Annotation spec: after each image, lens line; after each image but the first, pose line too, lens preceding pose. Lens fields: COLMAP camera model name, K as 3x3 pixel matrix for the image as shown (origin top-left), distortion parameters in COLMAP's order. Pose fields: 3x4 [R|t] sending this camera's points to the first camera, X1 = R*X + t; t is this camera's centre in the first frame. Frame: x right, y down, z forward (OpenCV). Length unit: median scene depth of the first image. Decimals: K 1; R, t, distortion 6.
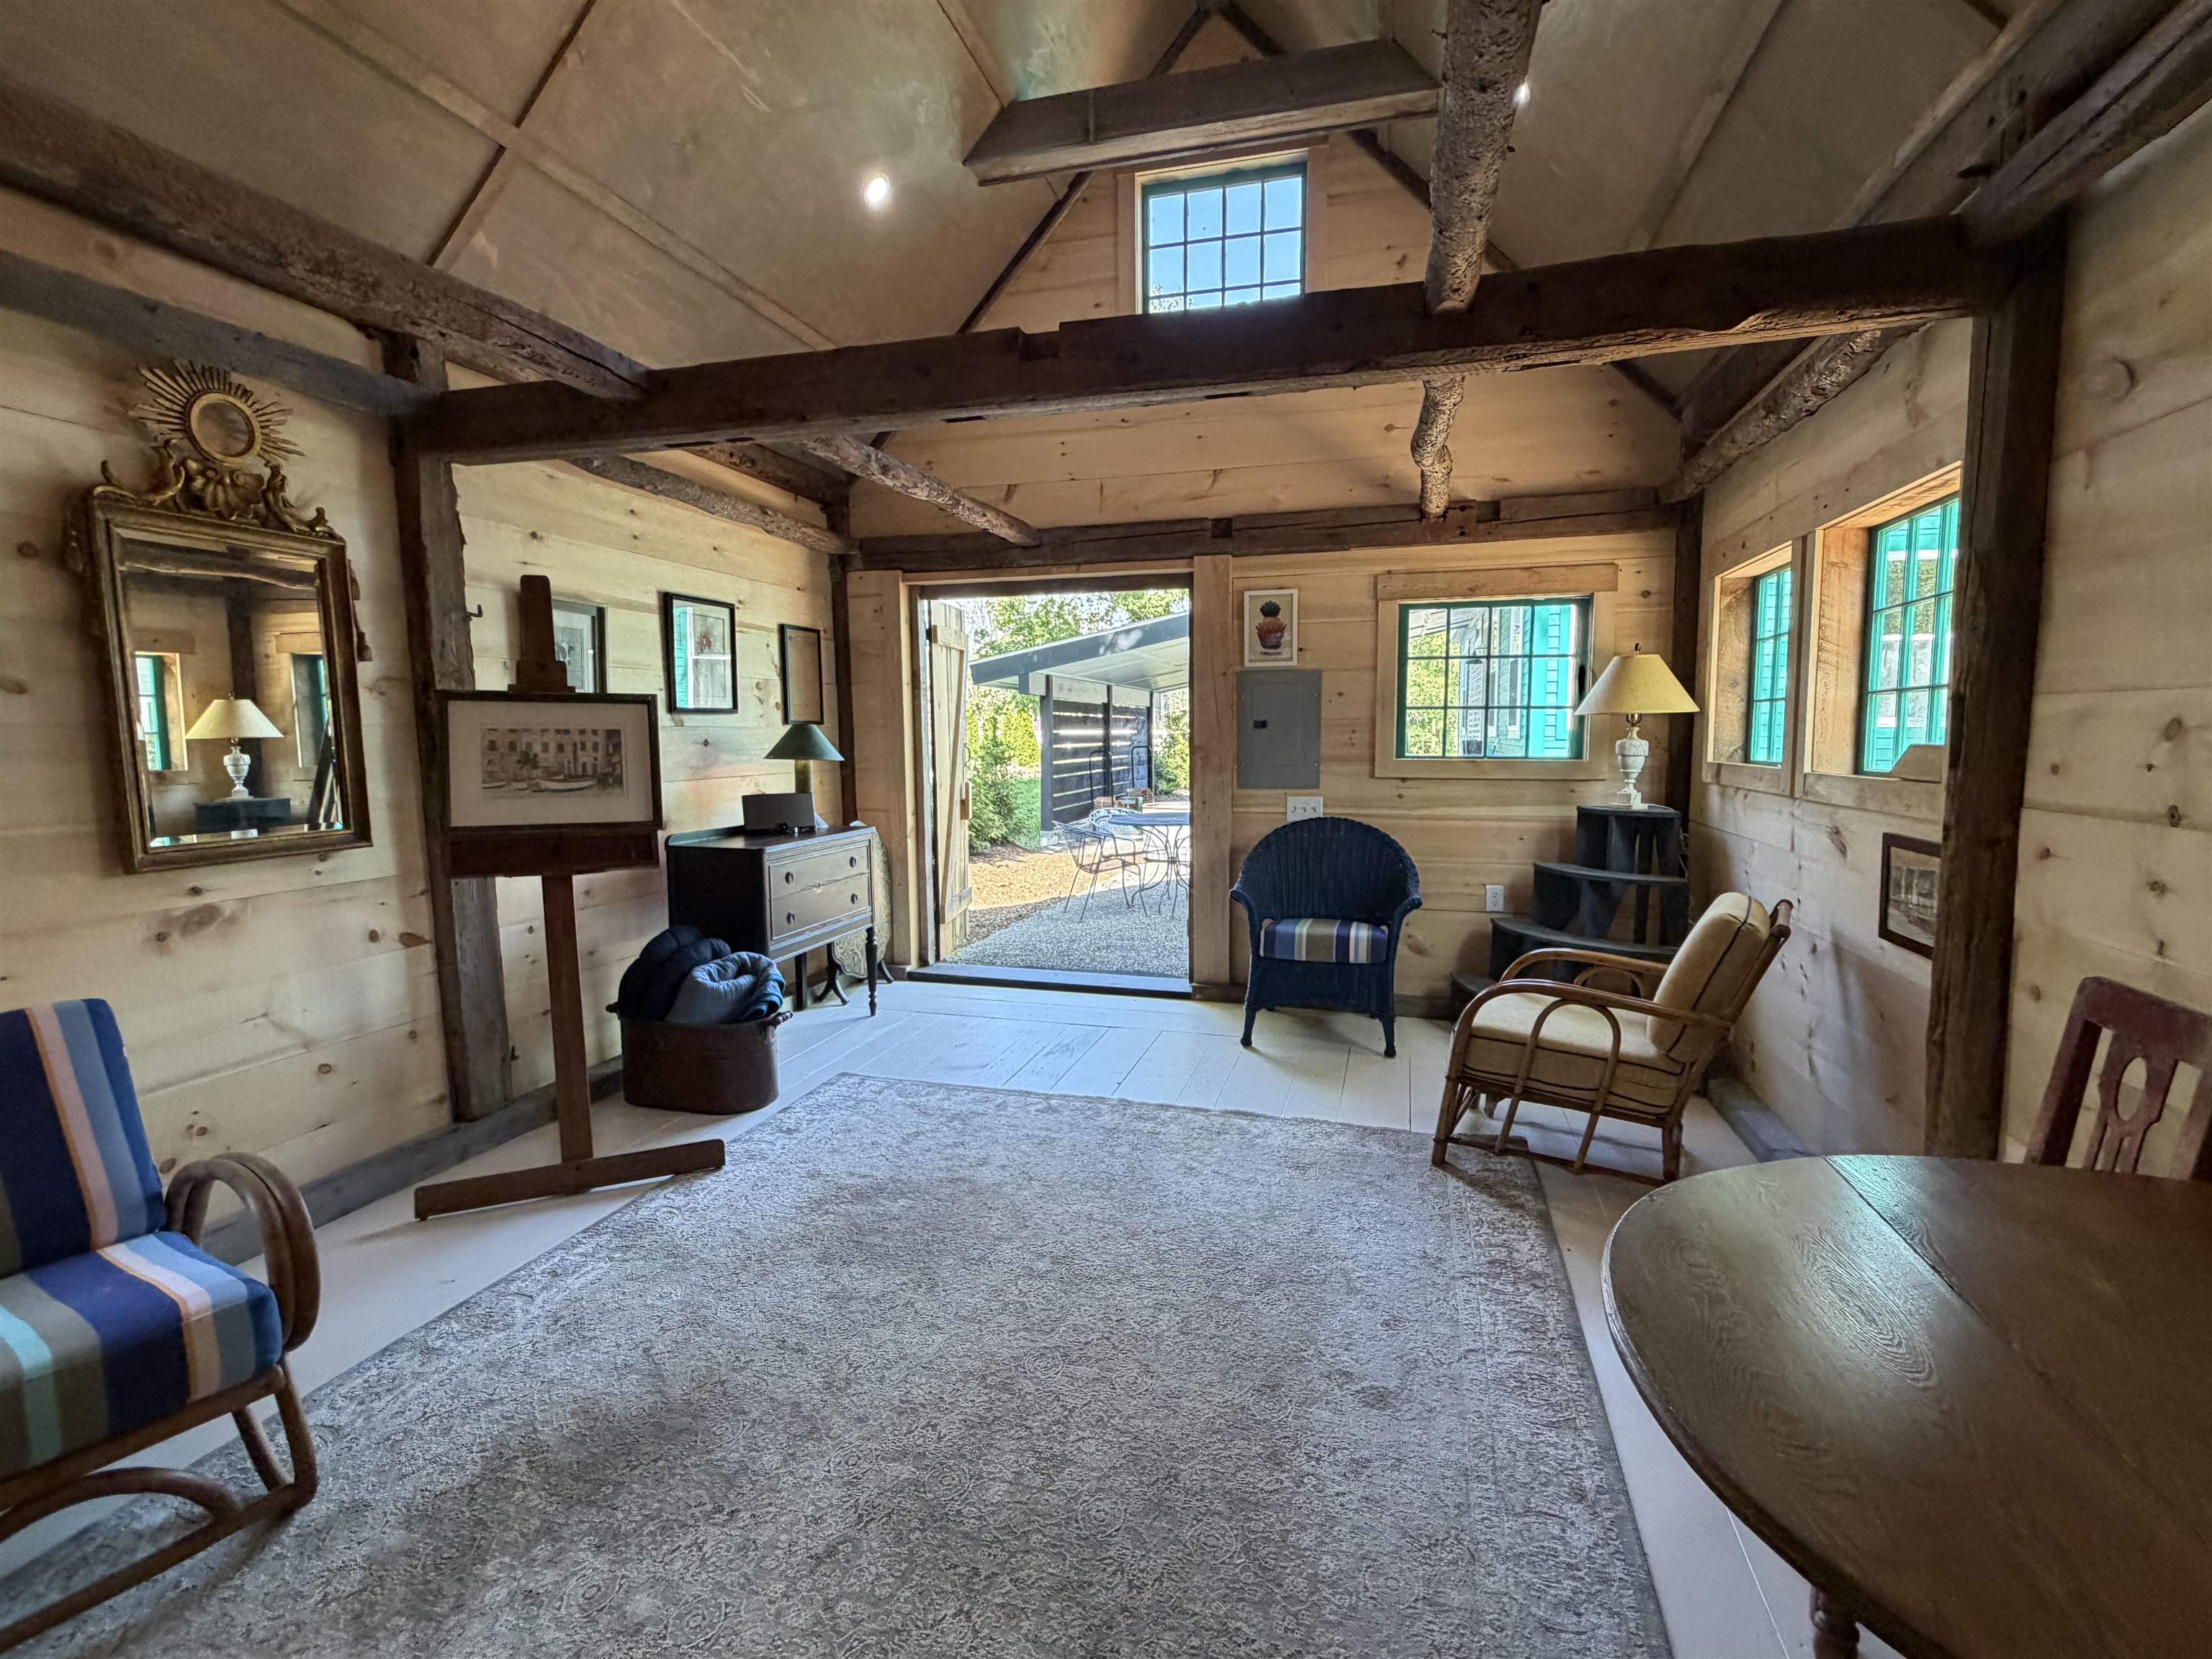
lens RADIAL K [[1032.6, 0, 1102.2], [0, 1032.6, 834.6], [0, 0, 1]] dist [0.003353, -0.000545]
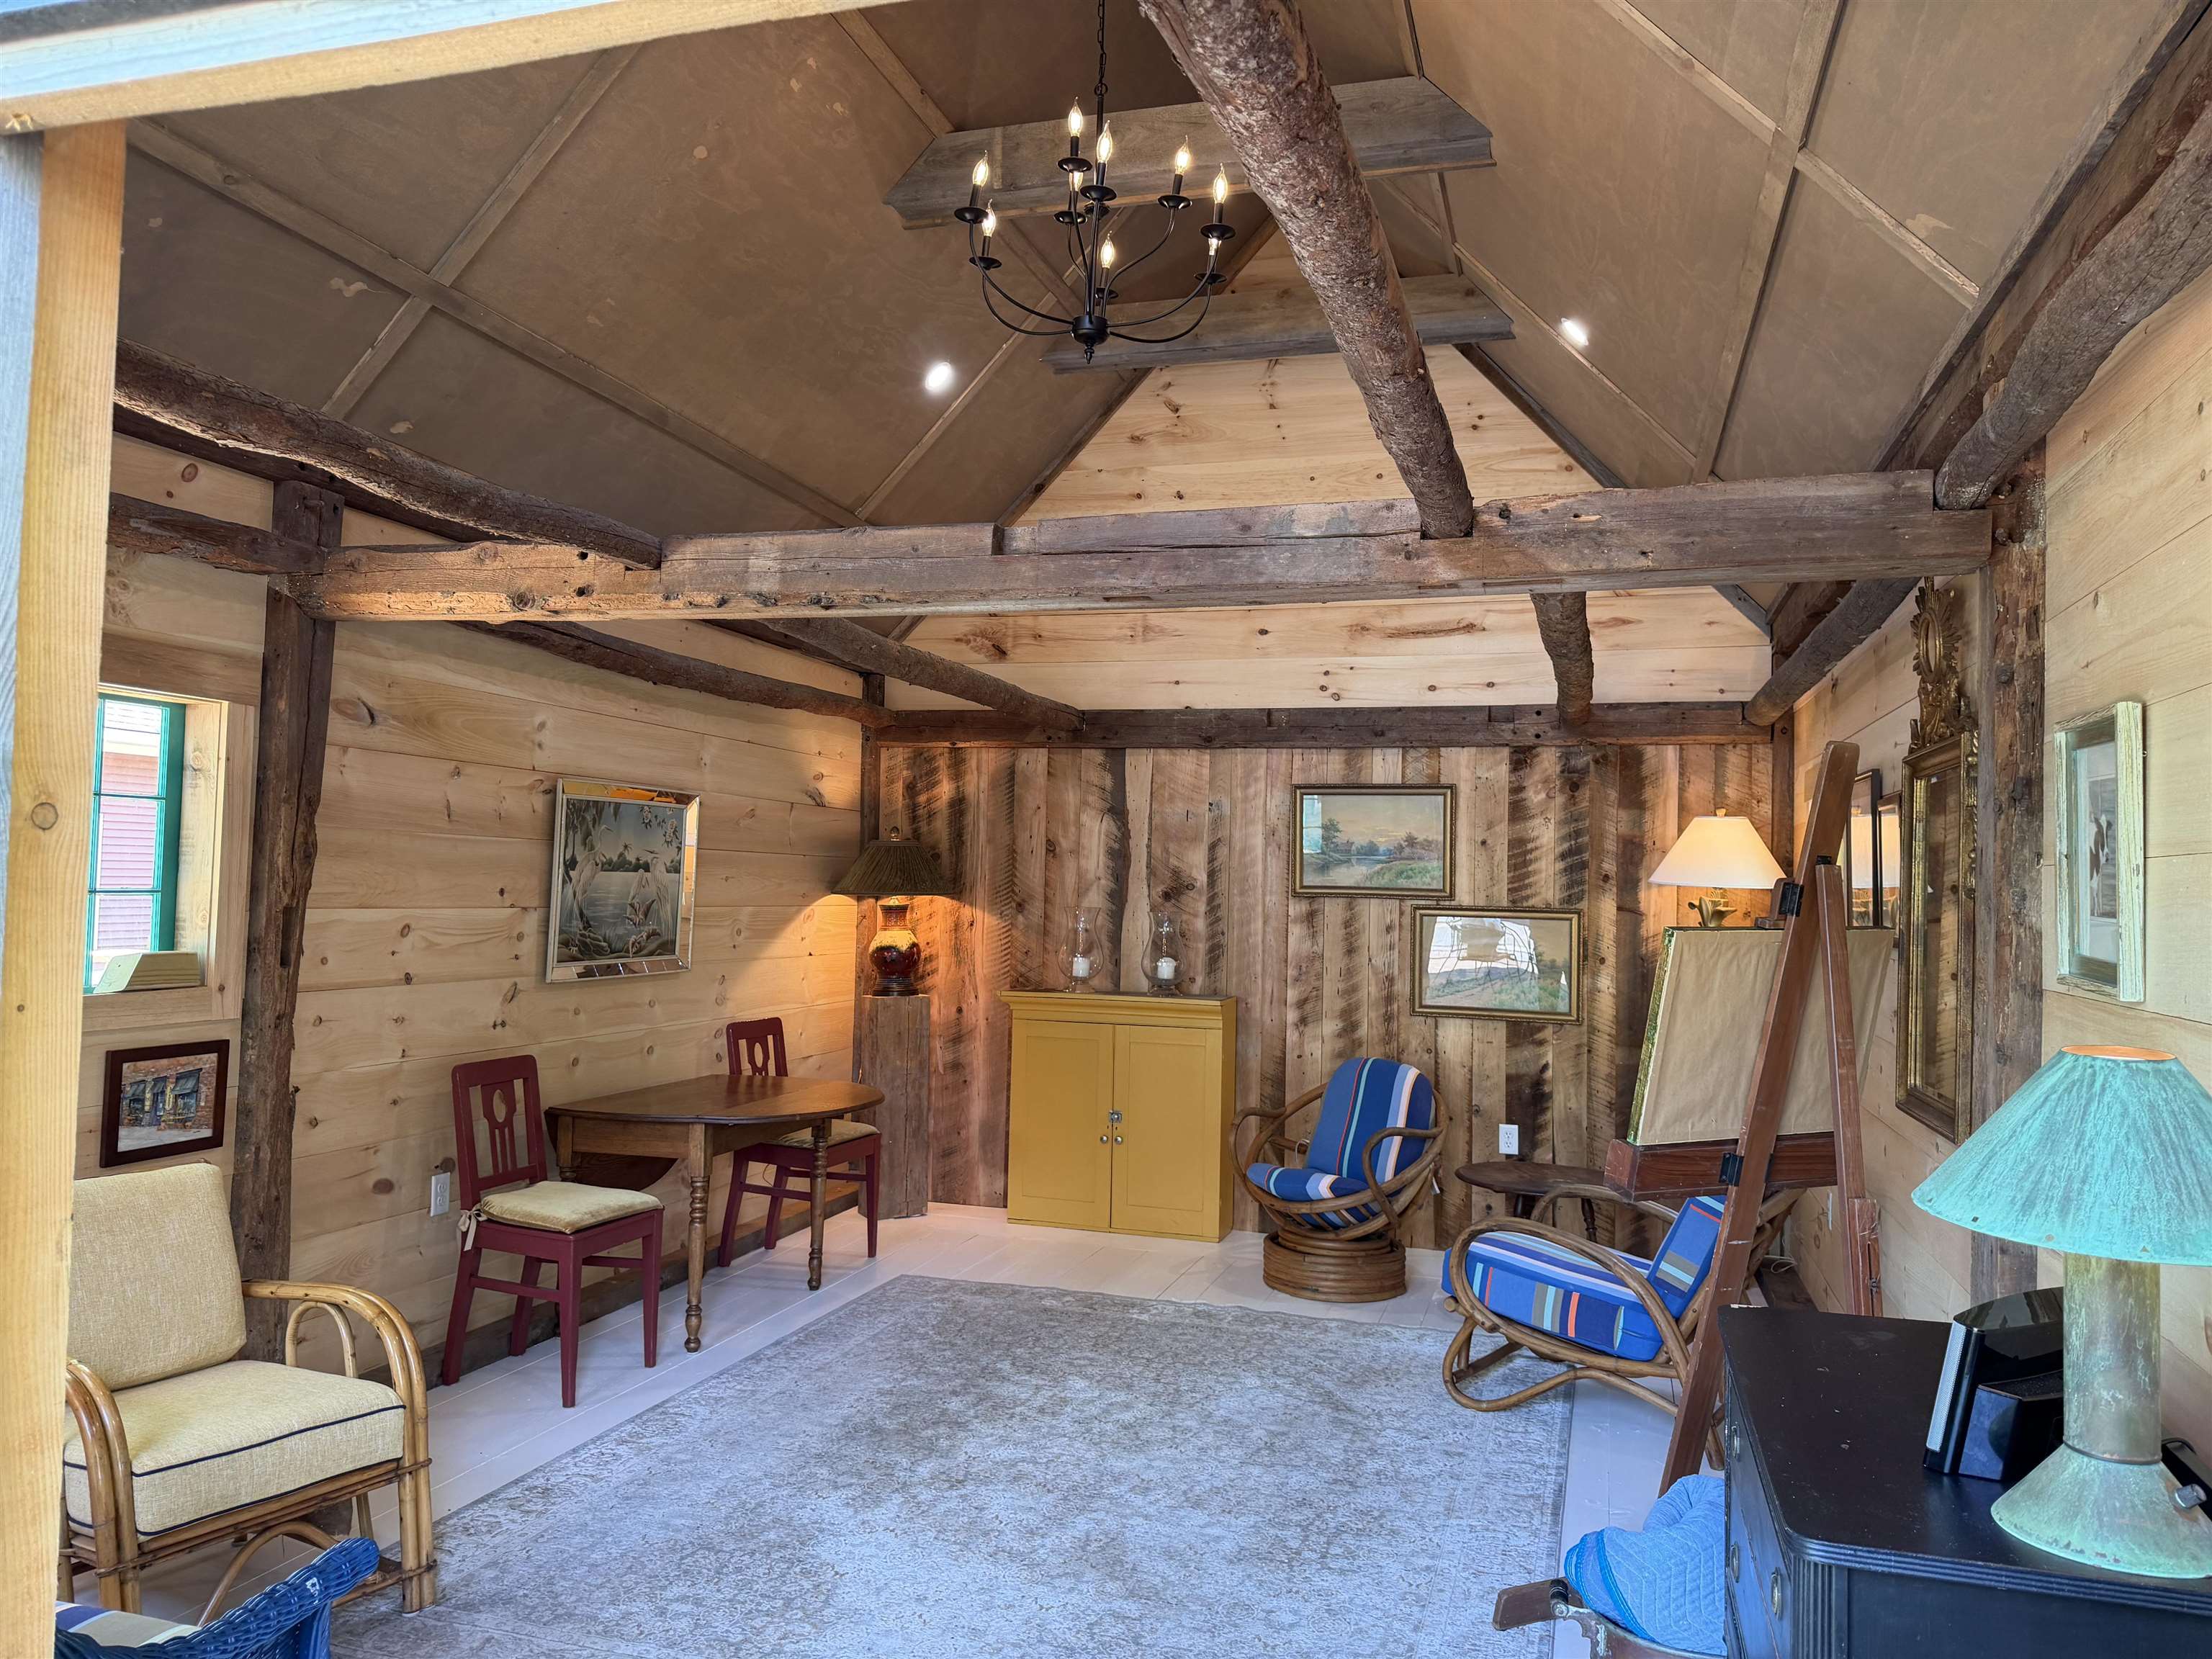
lens RADIAL K [[1548.4, 0, 1110.8], [0, 1548.4, 834.5], [0, 0, 1]] dist [0.140871, -0.261630]
pose [[-0.999679, -0.017902, 0.017903, -0.124102], [-0.016674, 0.997643, 0.066554, -0.250484], [-0.019052, 0.066234, -0.997622, 1.965137]]
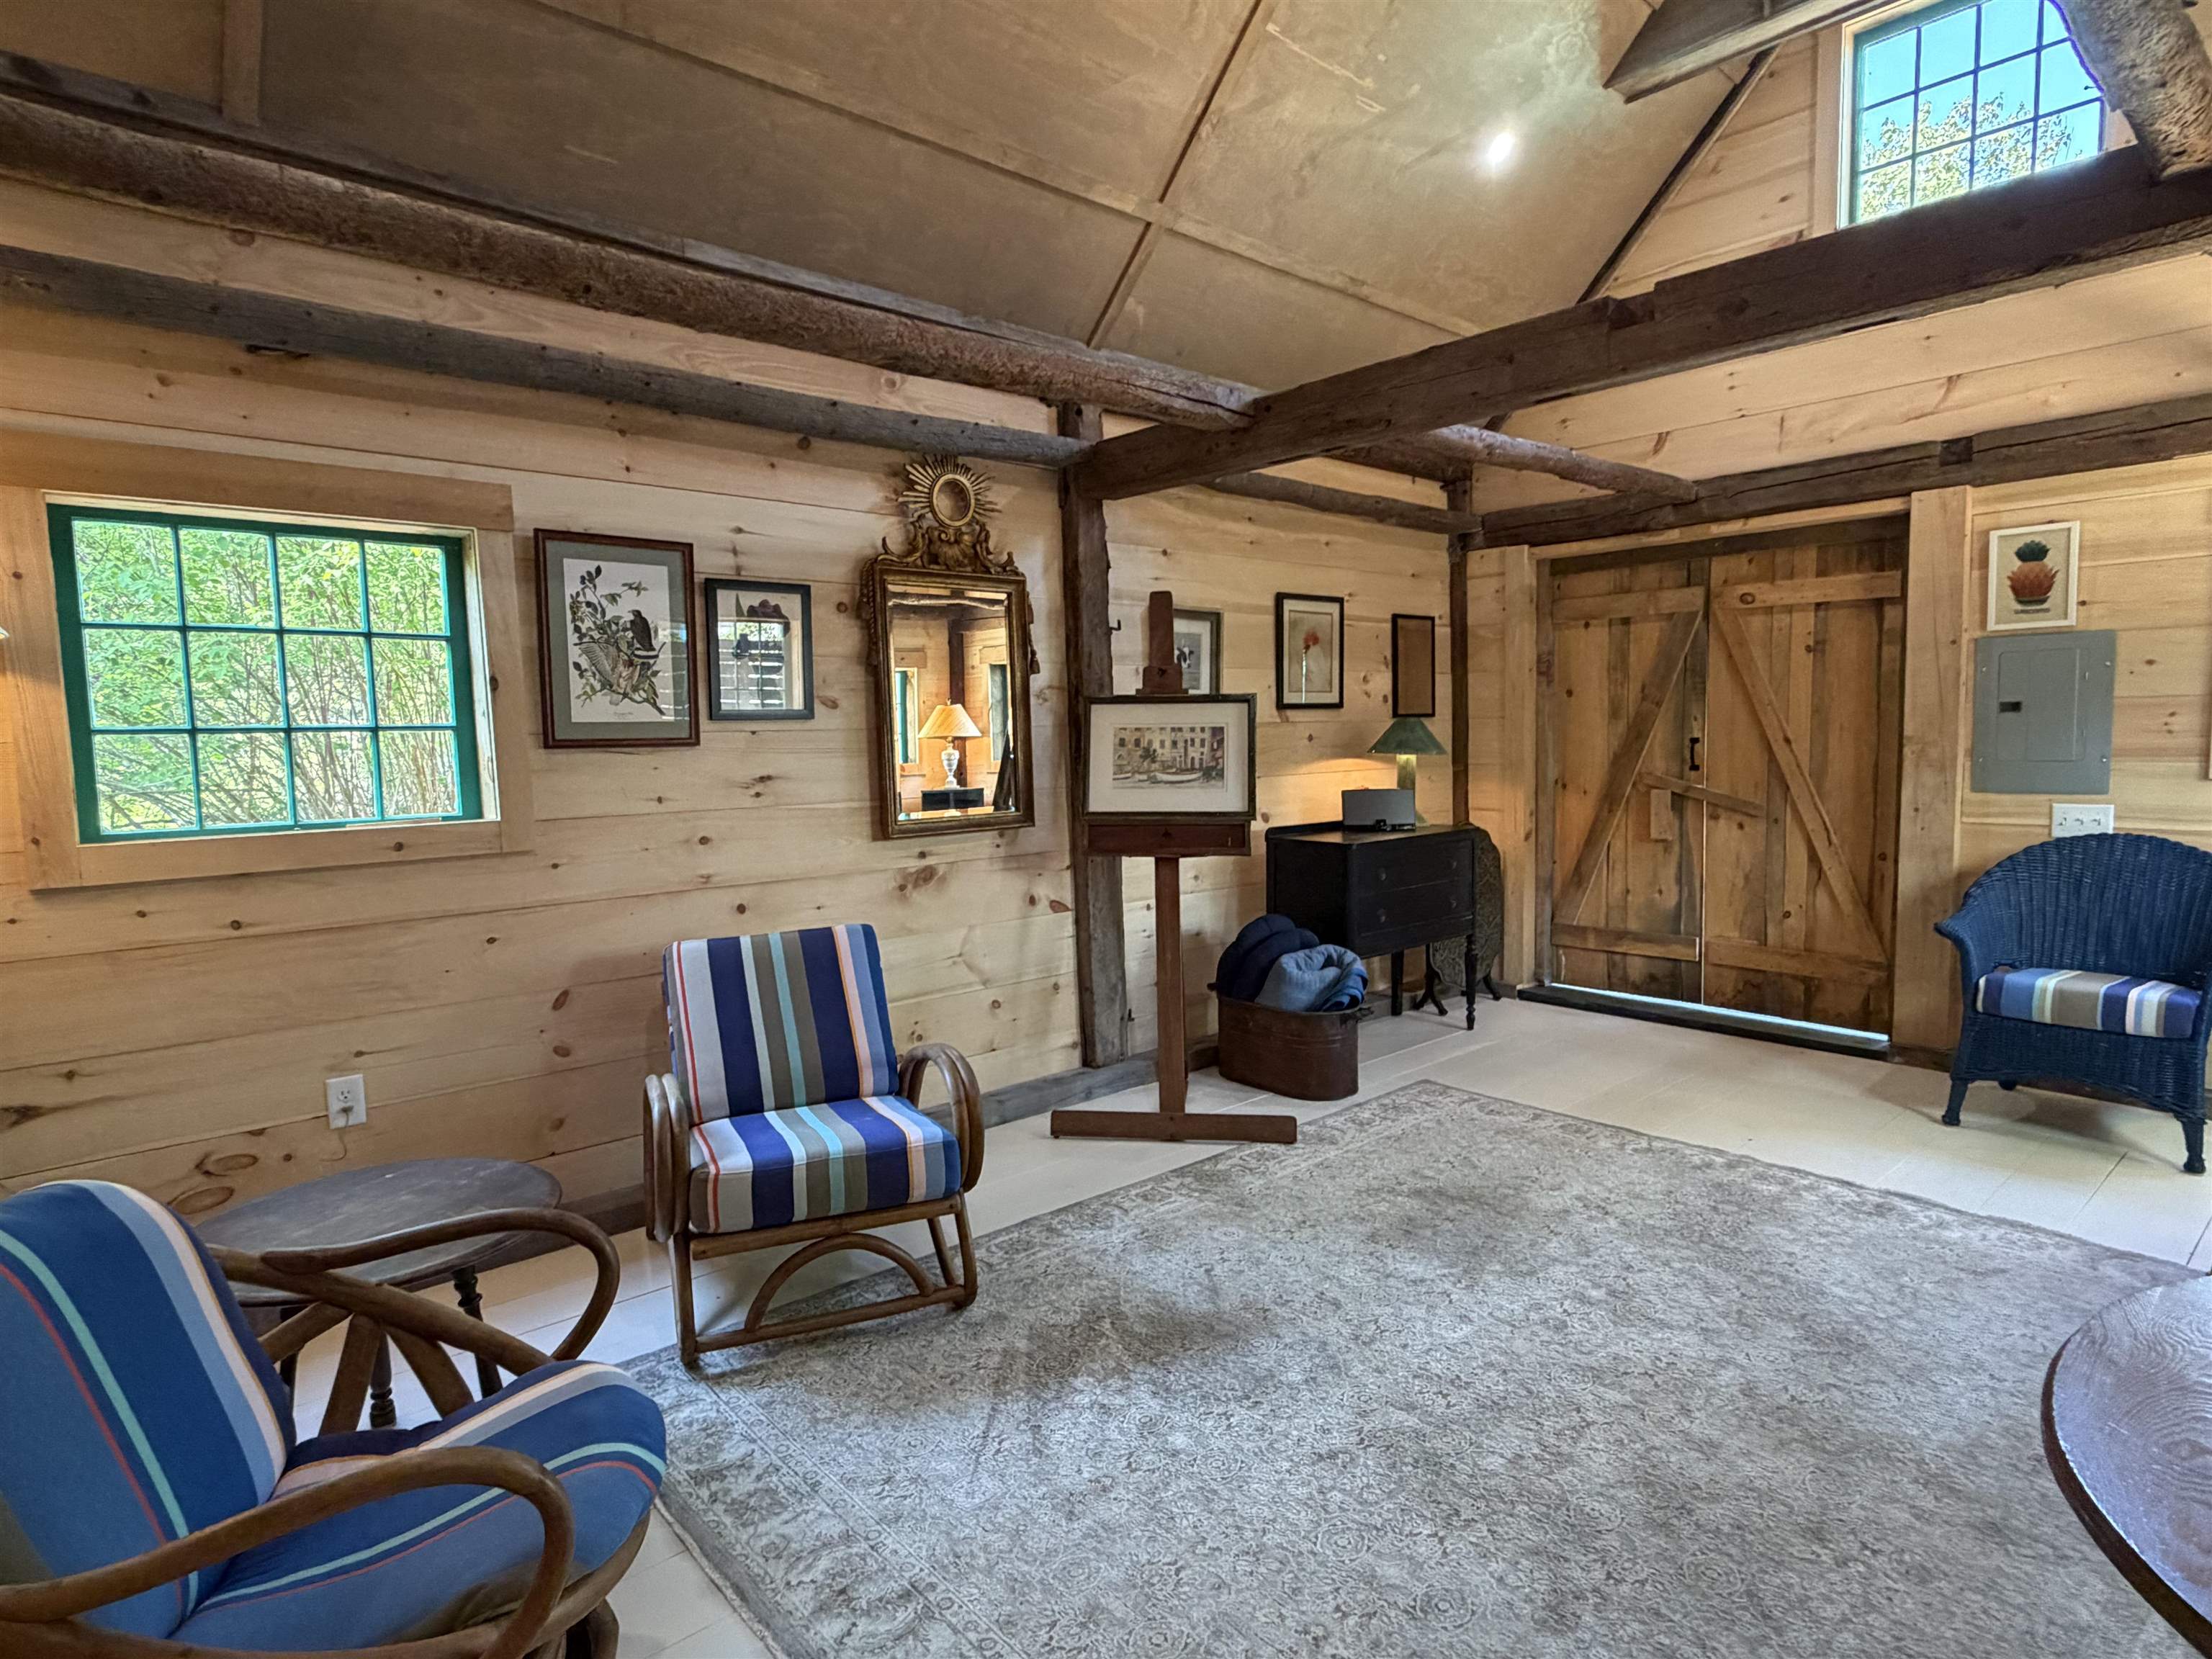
lens RADIAL K [[1205.9, 0, 1106.0], [0, 1205.9, 829.5], [0, 0, 1]] dist [0.005174, 0.000234]
pose [[0.843774, 0.032518, -0.535713, 0.113466], [-0.037972, 0.999278, 0.000849, 0.009975], [0.535354, 0.019626, 0.844400, -0.137183]]
